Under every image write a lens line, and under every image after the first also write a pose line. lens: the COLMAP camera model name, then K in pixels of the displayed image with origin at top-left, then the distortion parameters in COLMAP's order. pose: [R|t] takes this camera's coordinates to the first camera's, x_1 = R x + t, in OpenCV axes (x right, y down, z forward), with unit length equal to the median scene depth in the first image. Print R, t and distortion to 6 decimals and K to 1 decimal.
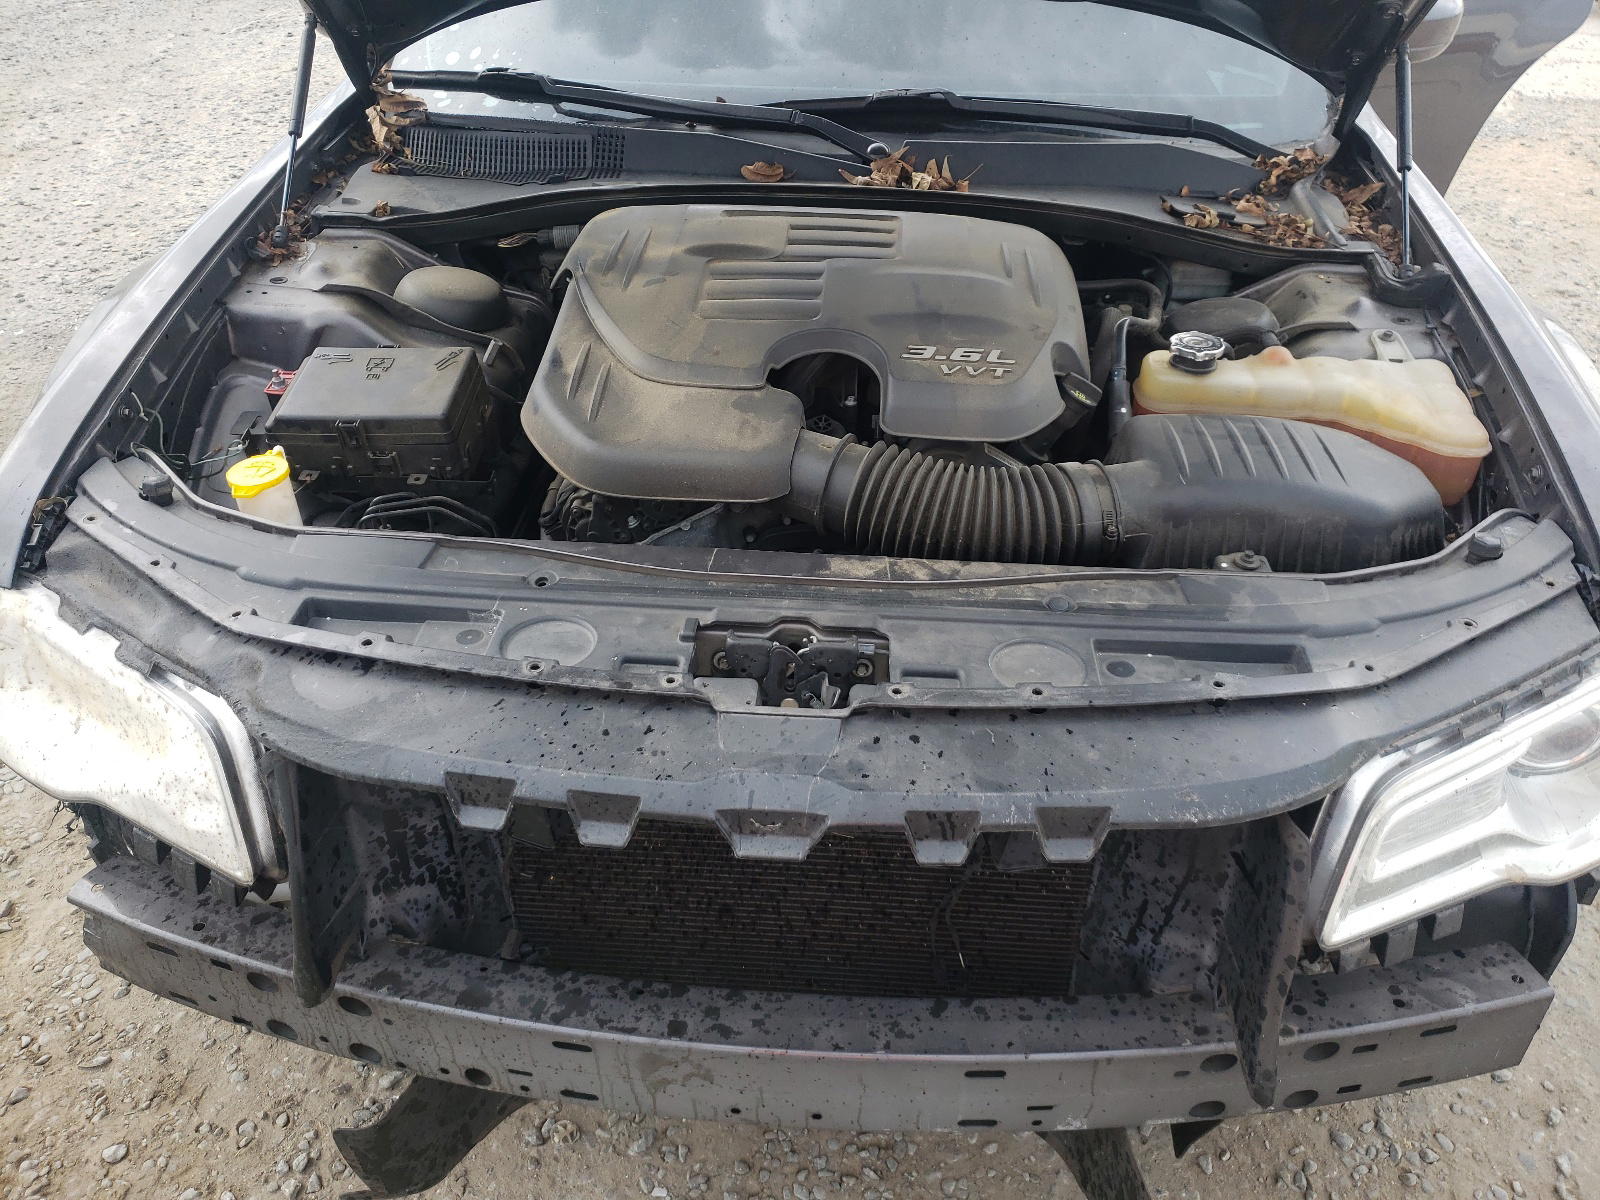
lens RADIAL K [[1353.7, 0, 807.8], [0, 1353.7, 601.0], [0, 0, 1]] dist [-0.058717, 0.149561]
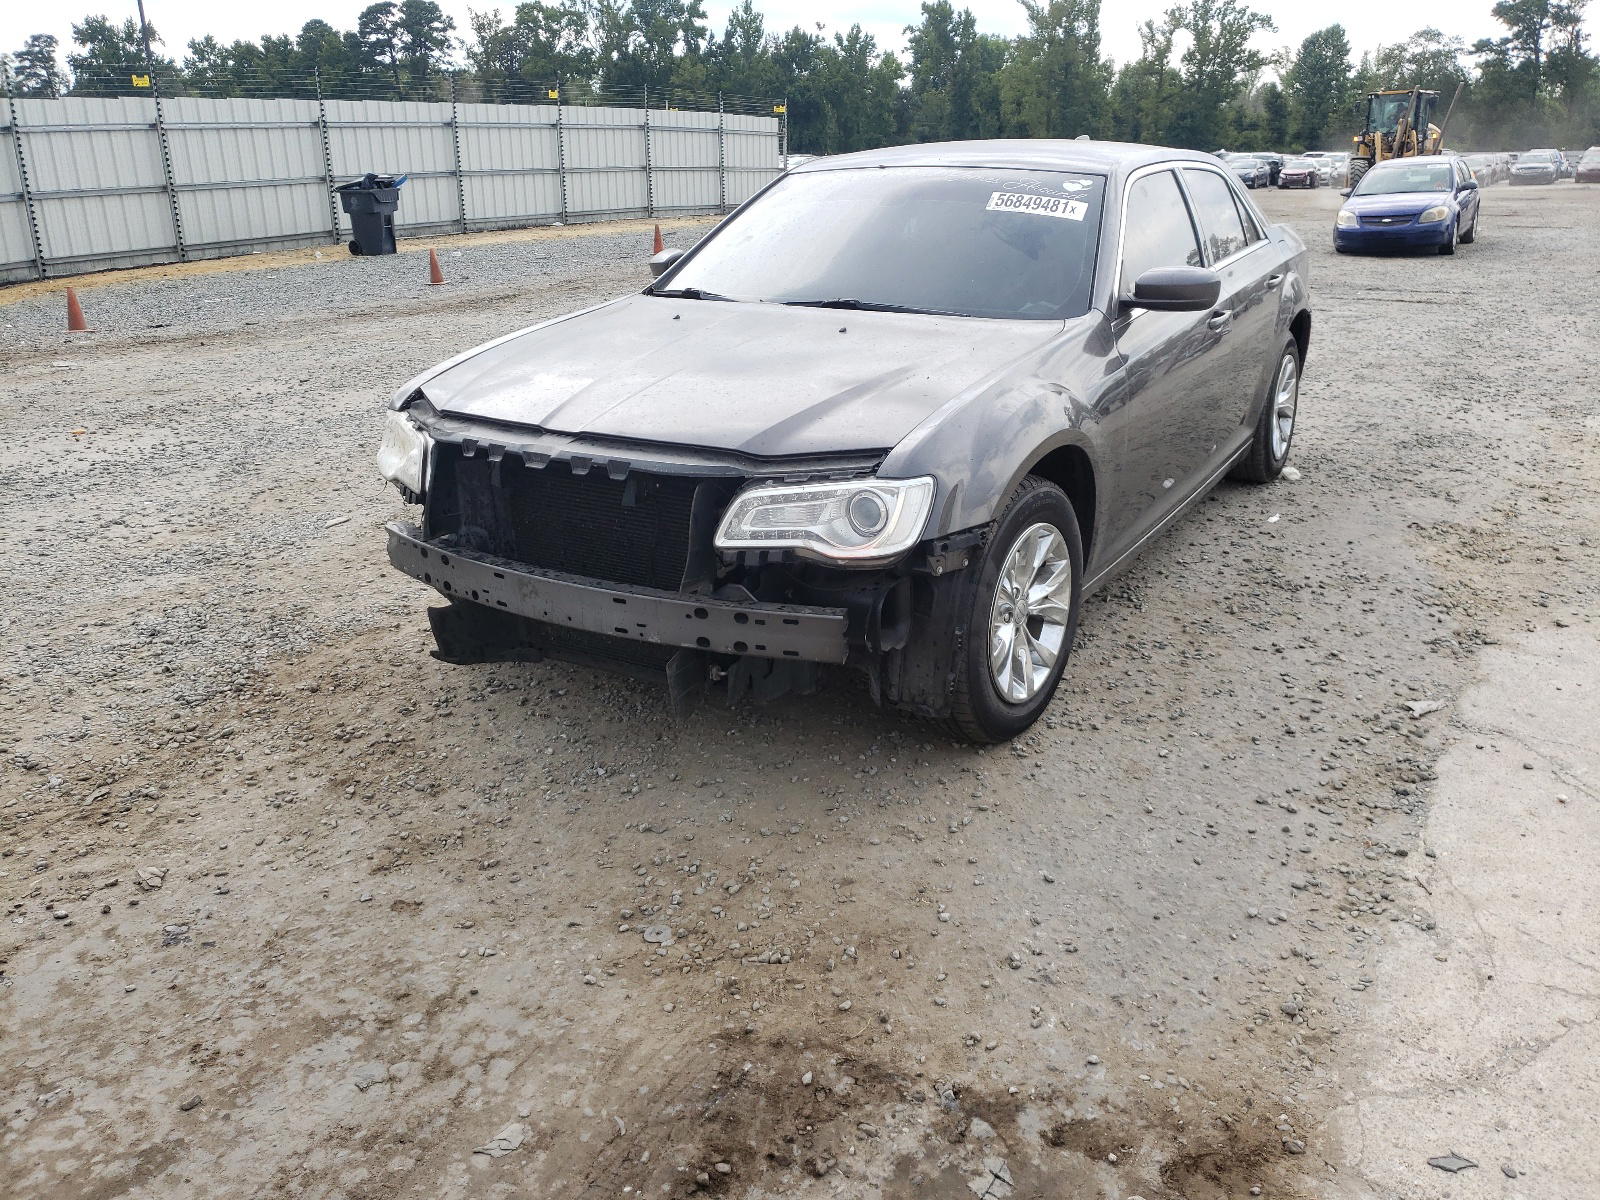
lens RADIAL K [[1365.0, 0, 800.0], [0, 1365.0, 600.0], [0, 0, 1]] dist [0.035354, 0.009182]
pose [[0.890711, 0.133824, -0.434425, 1.481882], [-0.242506, 0.948218, -0.205119, 0.752507], [0.384480, 0.288052, 0.877041, -1.098629]]
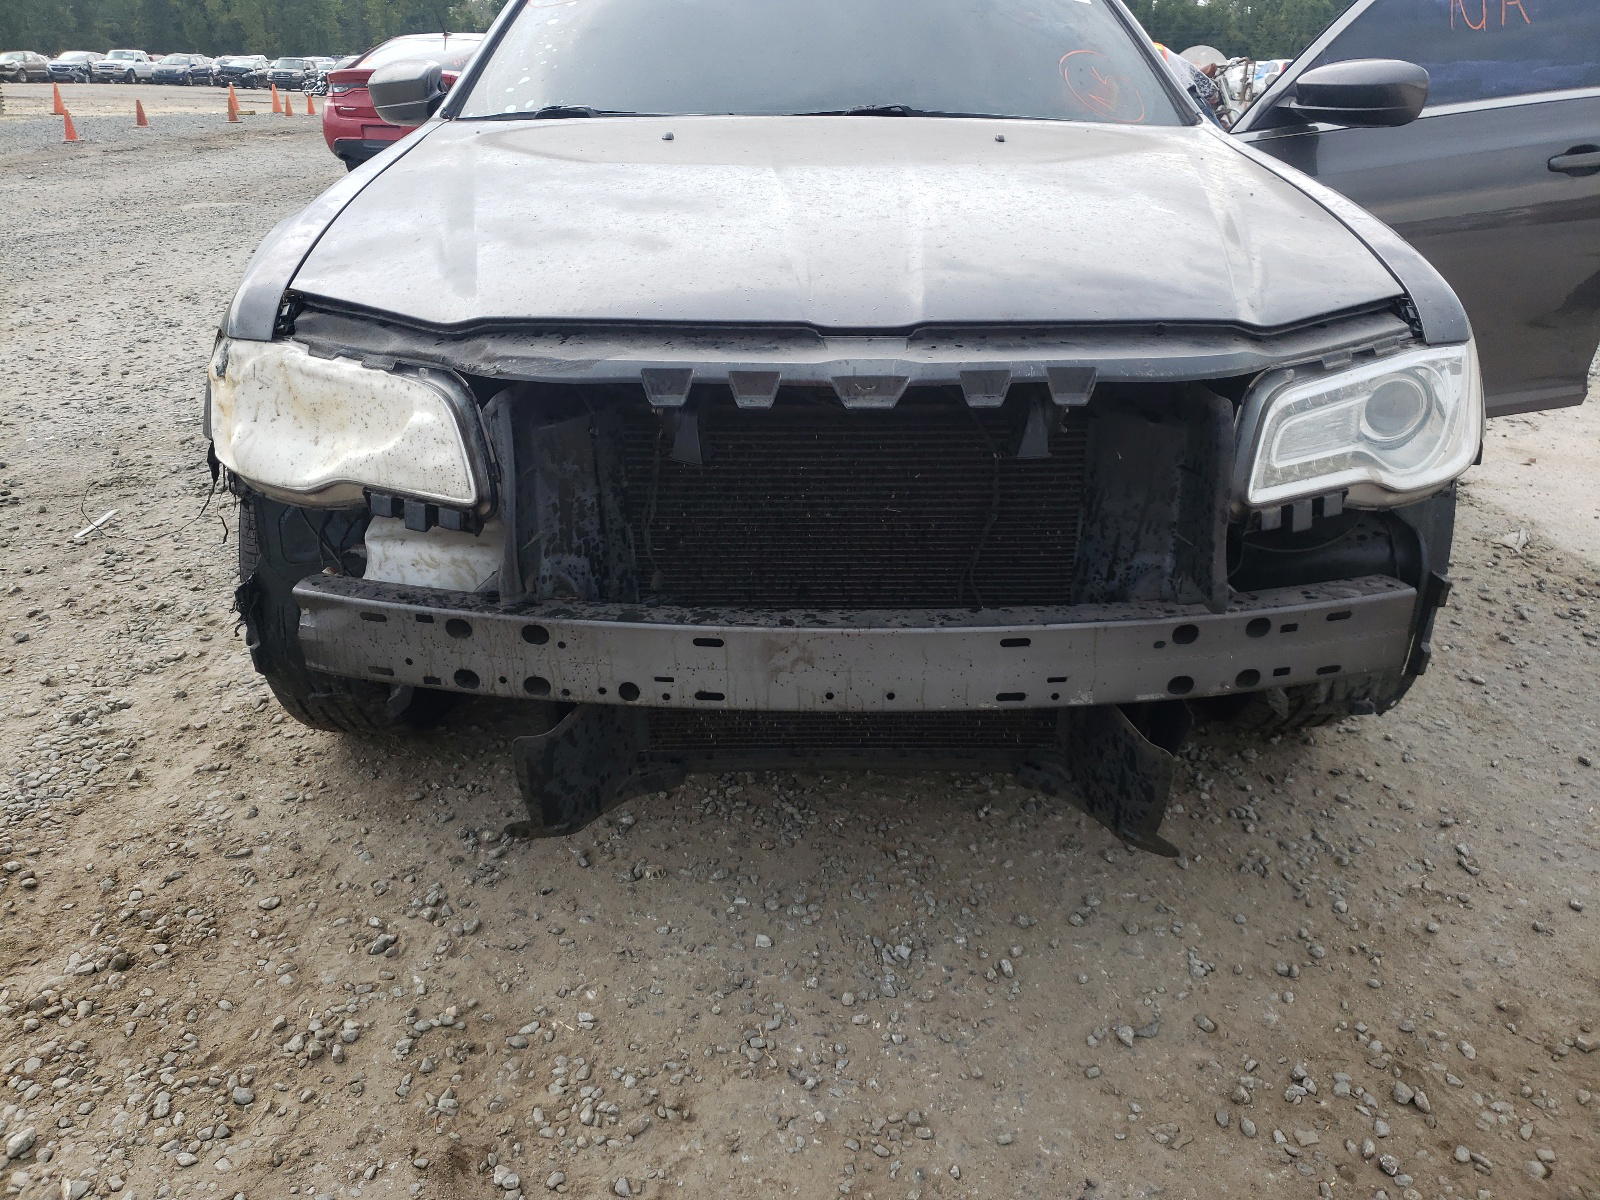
lens RADIAL K [[1365.0, 0, 800.0], [0, 1365.0, 600.0], [0, 0, 1]] dist [0.035354, 0.009182]
pose [[0.996213, -0.038657, 0.077885, -0.177795], [0.054179, 0.976565, -0.208290, 0.545629], [-0.068008, 0.211721, 0.974961, -0.310800]]
